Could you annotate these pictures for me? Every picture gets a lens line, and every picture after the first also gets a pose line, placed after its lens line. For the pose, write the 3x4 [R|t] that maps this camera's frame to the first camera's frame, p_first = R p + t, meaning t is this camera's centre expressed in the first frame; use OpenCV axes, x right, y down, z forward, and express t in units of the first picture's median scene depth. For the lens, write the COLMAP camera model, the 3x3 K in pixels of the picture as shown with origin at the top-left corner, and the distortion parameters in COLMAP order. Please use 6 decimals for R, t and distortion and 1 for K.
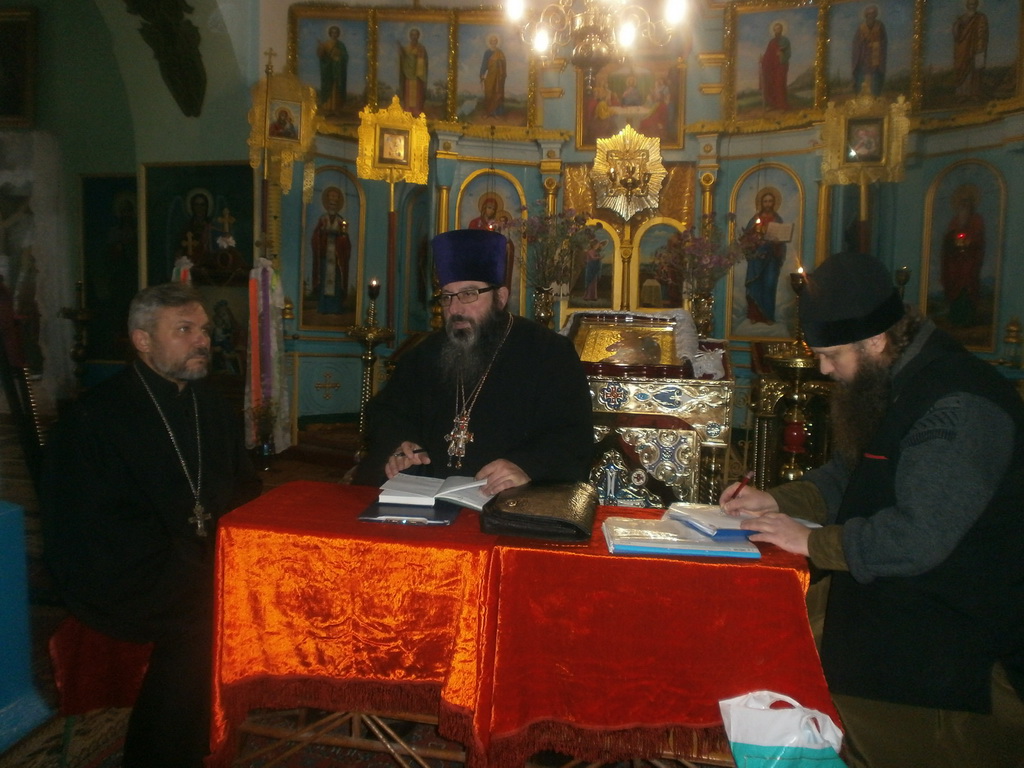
lens RADIAL K [[801.9, 0, 512.0], [0, 801.9, 384.0], [0, 0, 1]] dist [-0.000380, 0.003325]
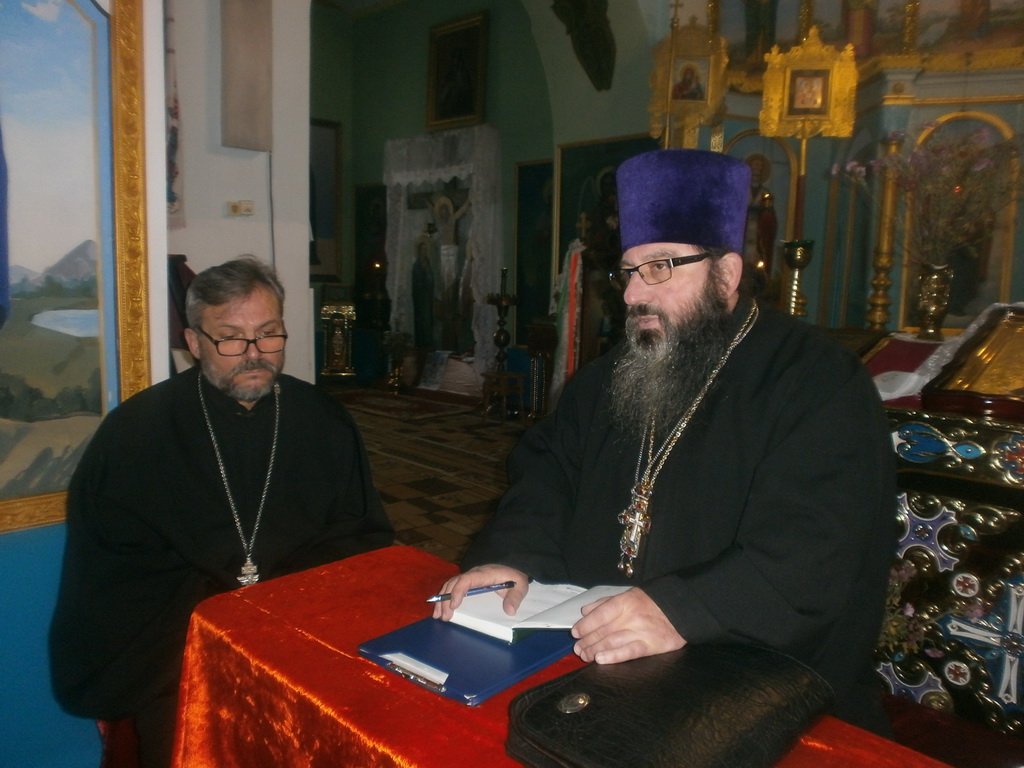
lens RADIAL K [[831.5, 0, 512.0], [0, 831.5, 384.0], [0, 0, 1]] dist [-0.071282, 0.106735]
pose [[0.842505, 0.062486, -0.535051, 0.051929], [-0.056599, 0.998020, 0.027432, -0.012902], [0.535706, 0.007172, 0.844374, 0.143167]]
